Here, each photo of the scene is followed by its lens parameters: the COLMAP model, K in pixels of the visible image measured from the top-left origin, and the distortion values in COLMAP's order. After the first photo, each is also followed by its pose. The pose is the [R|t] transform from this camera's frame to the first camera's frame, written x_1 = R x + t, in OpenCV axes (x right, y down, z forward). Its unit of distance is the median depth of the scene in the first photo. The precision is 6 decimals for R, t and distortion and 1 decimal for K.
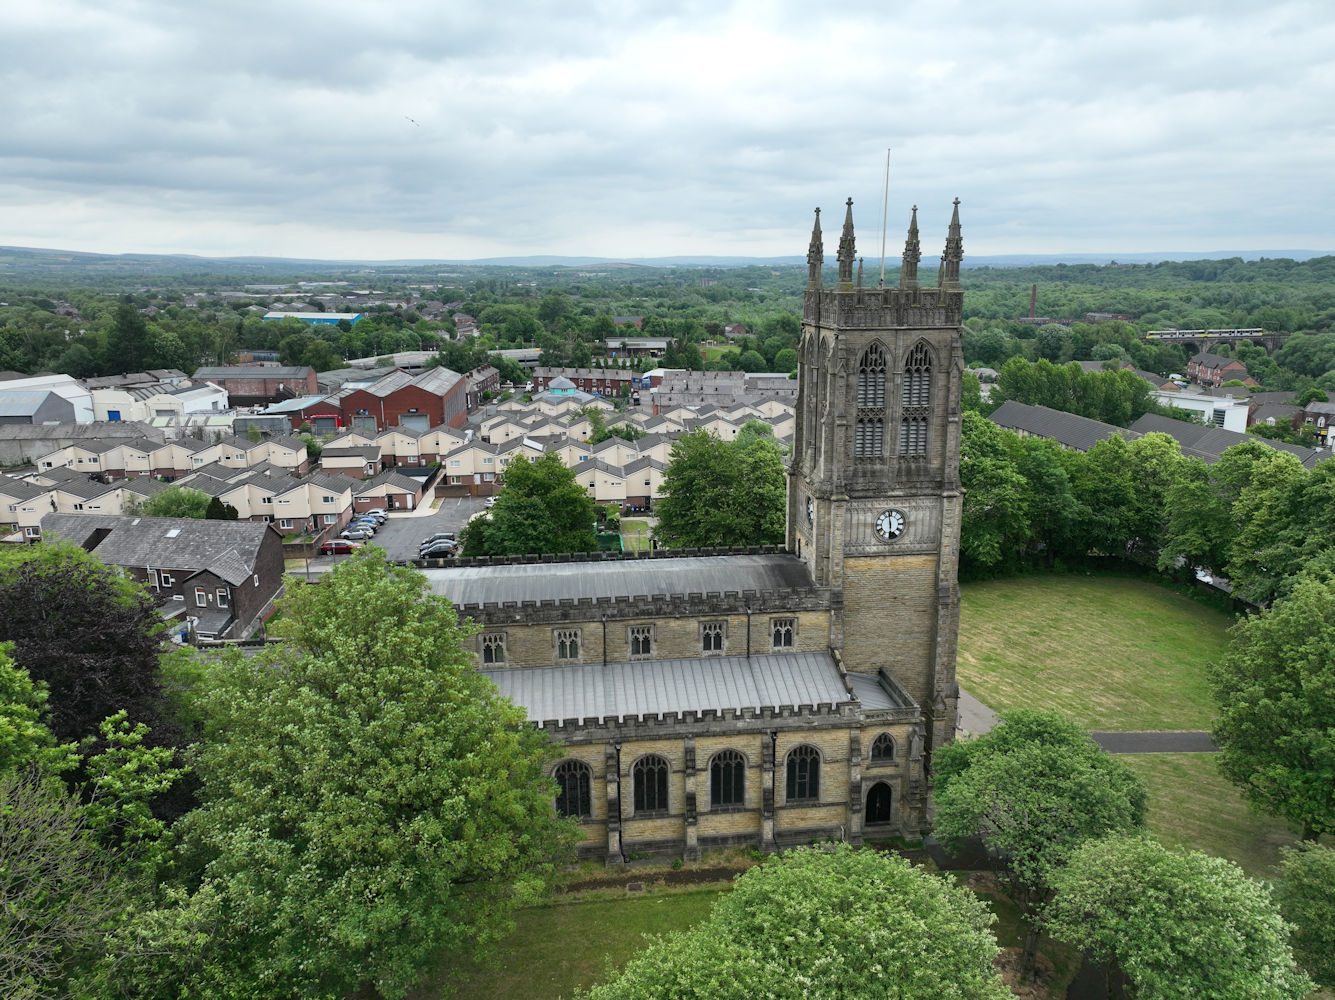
lens RADIAL K [[935.4, 0, 672.9], [0, 935.4, 496.0], [0, 0, 1]] dist [0.005860, 0.005198]
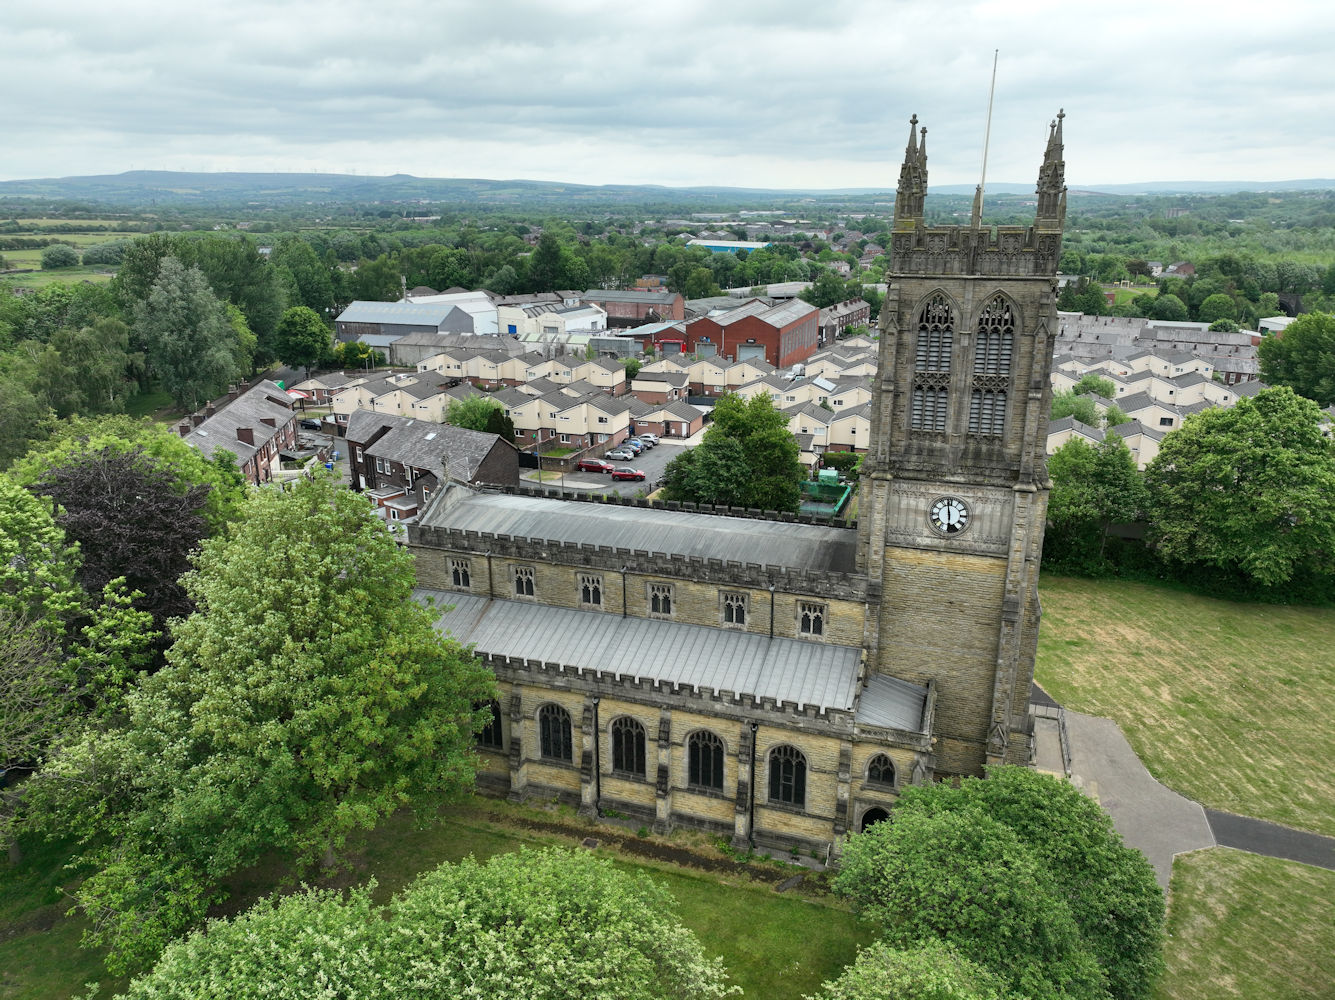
lens RADIAL K [[935.4, 0, 672.9], [0, 935.4, 496.0], [0, 0, 1]] dist [0.005860, 0.005198]
pose [[0.901399, 0.130525, -0.412848, 0.357474], [-0.101143, 0.990577, 0.092346, -0.039162], [0.421011, -0.041484, 0.906107, 0.143550]]
